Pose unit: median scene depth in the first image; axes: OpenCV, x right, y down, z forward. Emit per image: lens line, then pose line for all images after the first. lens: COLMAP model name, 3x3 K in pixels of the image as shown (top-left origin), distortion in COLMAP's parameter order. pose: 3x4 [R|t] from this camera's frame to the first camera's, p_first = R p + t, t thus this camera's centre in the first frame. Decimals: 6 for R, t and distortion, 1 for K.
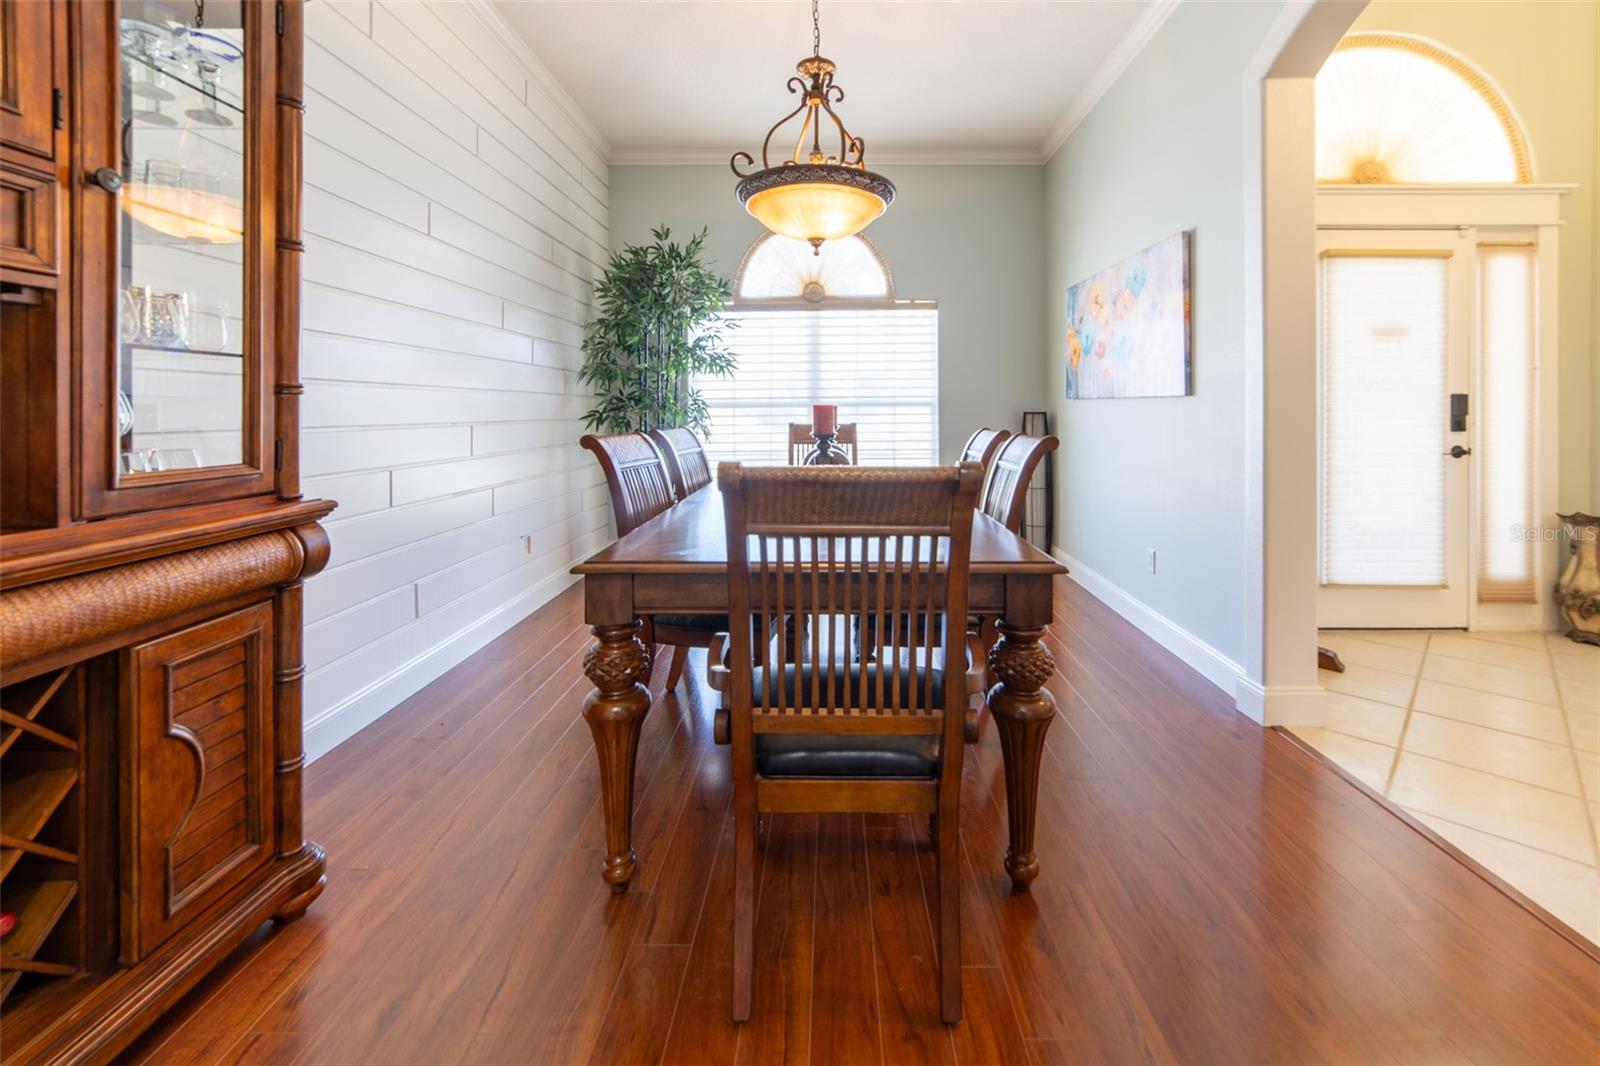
lens RADIAL K [[774.5, 0, 802.5], [0, 774.5, 421.2], [0, 0, 1]] dist [-0.011377, 0.001554]
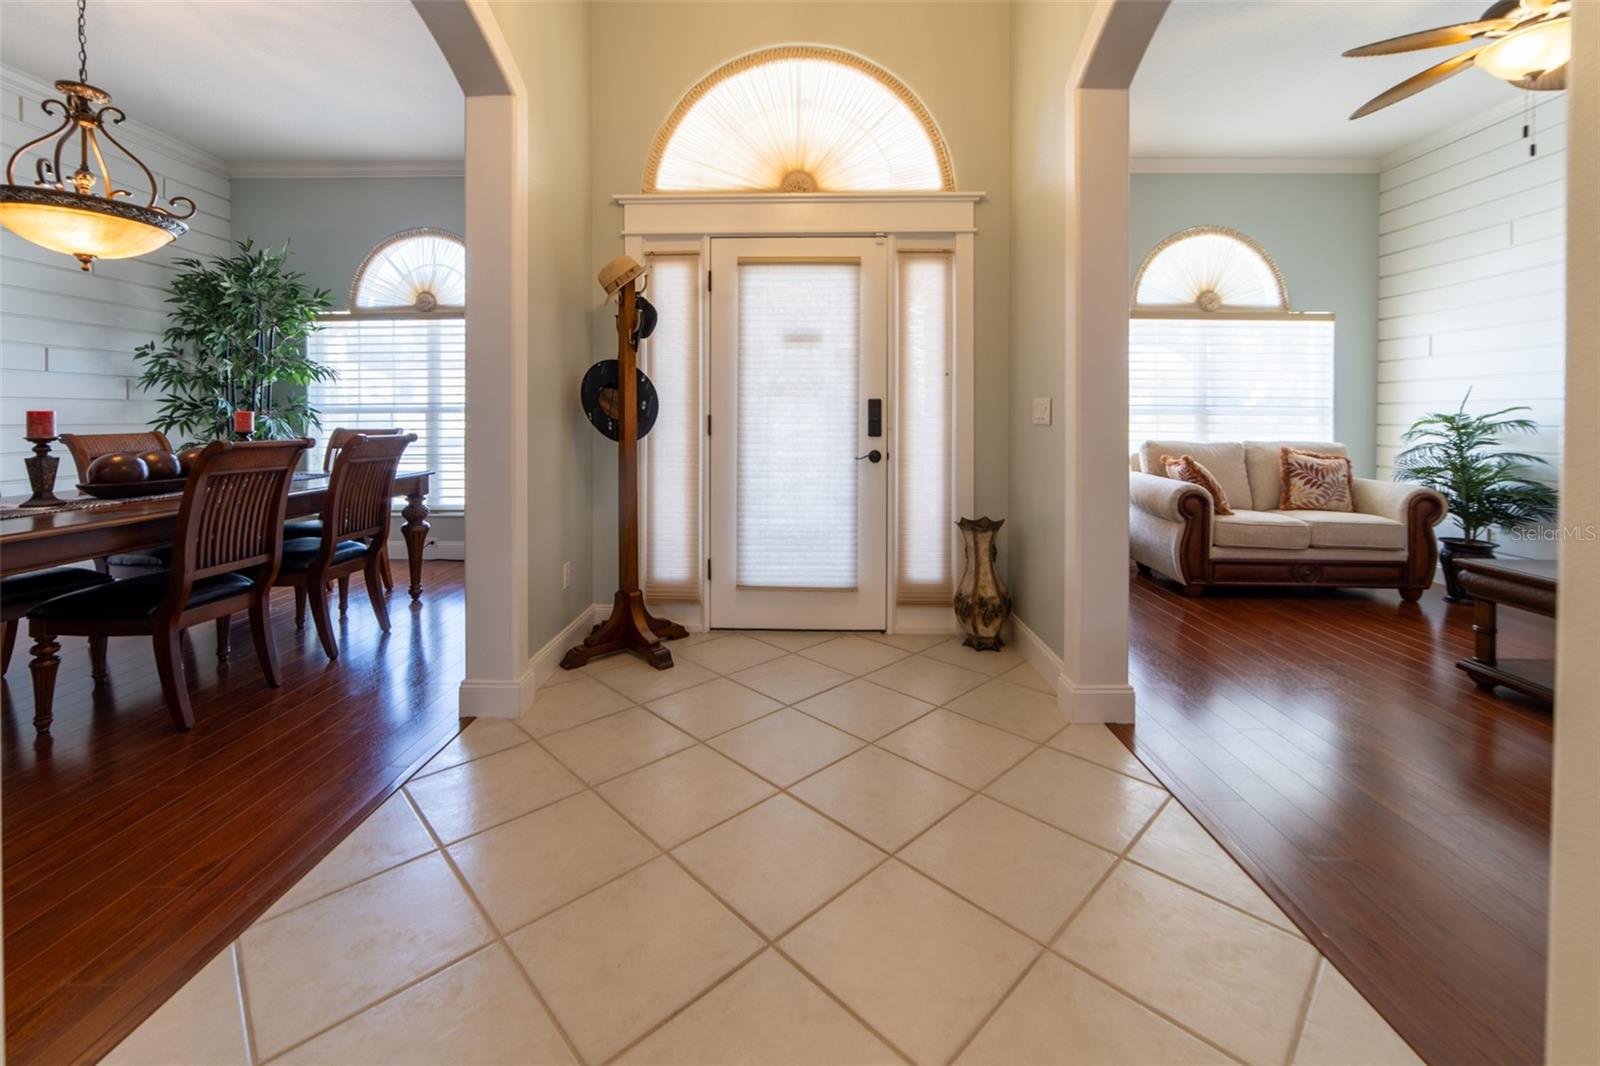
lens RADIAL K [[774.5, 0, 802.5], [0, 774.5, 421.2], [0, 0, 1]] dist [-0.011377, 0.001554]
pose [[0.999952, -0.003291, -0.009256, 0.765437], [0.003226, 0.999971, -0.006962, 0.000606], [0.009279, 0.006932, 0.999933, -0.021132]]
